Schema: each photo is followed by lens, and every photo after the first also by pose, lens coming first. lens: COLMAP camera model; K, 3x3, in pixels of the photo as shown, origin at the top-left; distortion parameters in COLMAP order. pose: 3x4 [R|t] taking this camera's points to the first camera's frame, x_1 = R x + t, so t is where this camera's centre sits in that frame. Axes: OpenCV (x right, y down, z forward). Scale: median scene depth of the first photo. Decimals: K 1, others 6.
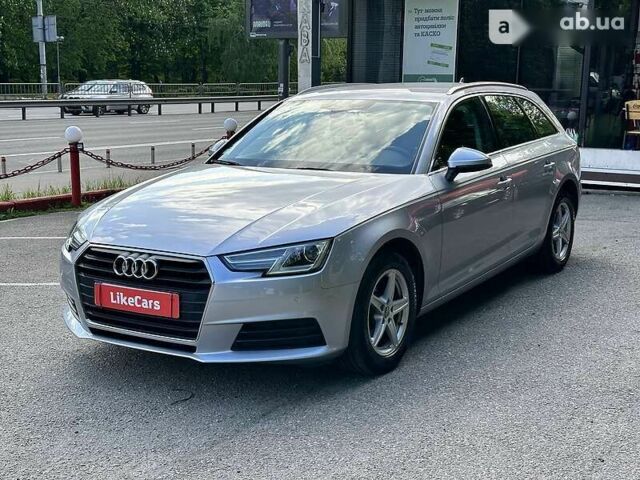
lens RADIAL K [[875.2, 0, 317.6], [0, 875.2, 242.2], [0, 0, 1]] dist [0.088785, 0.000000]
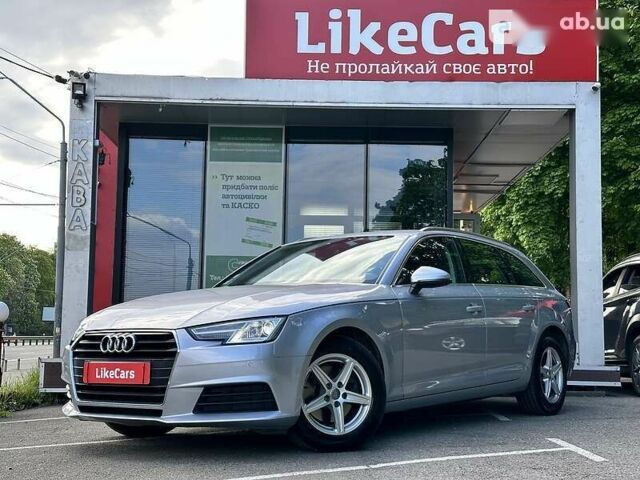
lens RADIAL K [[875.2, 0, 316.5], [0, 875.2, 238.6], [0, 0, 1]] dist [0.088785, 0.000000]
pose [[0.995676, -0.013436, -0.091914, 0.161519], [-0.013273, 0.958753, -0.283930, 0.221763], [0.091938, 0.283922, 0.954429, -0.119648]]
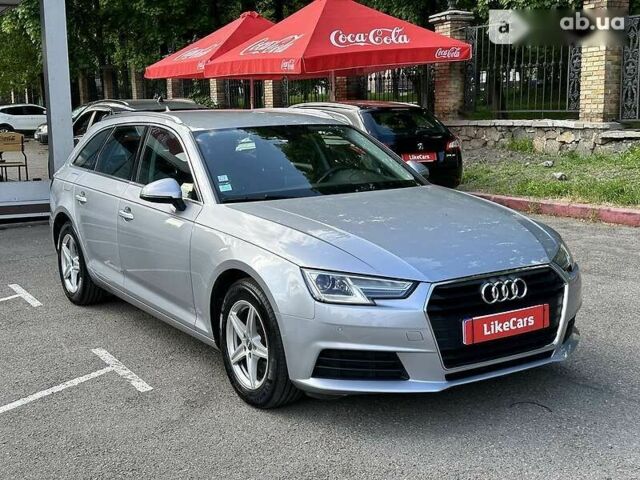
lens RADIAL K [[875.2, 0, 319.5], [0, 875.2, 237.0], [0, 0, 1]] dist [0.088785, 0.000000]
pose [[0.452385, -0.138304, 0.881033, -1.162380], [0.178640, 0.981933, 0.062417, -0.129092], [-0.873748, 0.129152, 0.468918, 0.715933]]
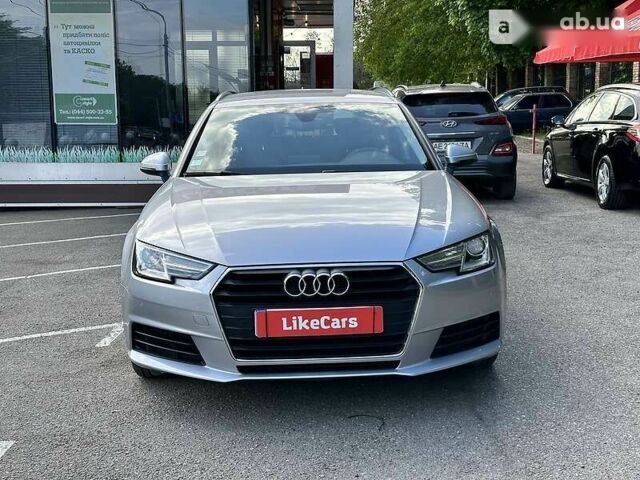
lens RADIAL K [[875.2, 0, 317.1], [0, 875.2, 243.7], [0, 0, 1]] dist [0.088785, 0.000000]
pose [[0.842611, -0.098526, 0.529433, -0.668141], [0.114607, 0.993408, 0.002469, -0.013938], [-0.526186, 0.058597, 0.848348, 0.258332]]
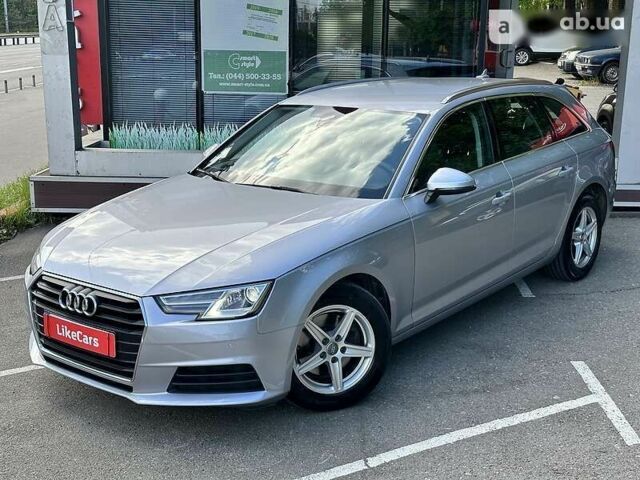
lens RADIAL K [[875.2, 0, 309.4], [0, 875.2, 239.5], [0, 0, 1]] dist [0.088785, 0.000000]
pose [[0.991751, 0.025942, -0.125530, 0.174059], [-0.017762, 0.997672, 0.065849, -0.111820], [0.126946, -0.063076, 0.989902, 0.057408]]
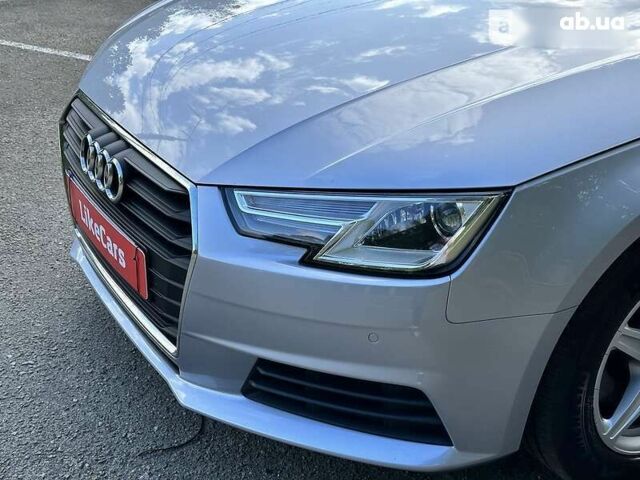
lens RADIAL K [[875.2, 0, 321.1], [0, 875.2, 235.8], [0, 0, 1]] dist [0.088785, 0.000000]
pose [[0.886101, 0.208720, -0.413837, 0.102369], [-0.085355, 0.951080, 0.296919, -0.087338], [0.455565, -0.227777, 0.860568, 0.639294]]
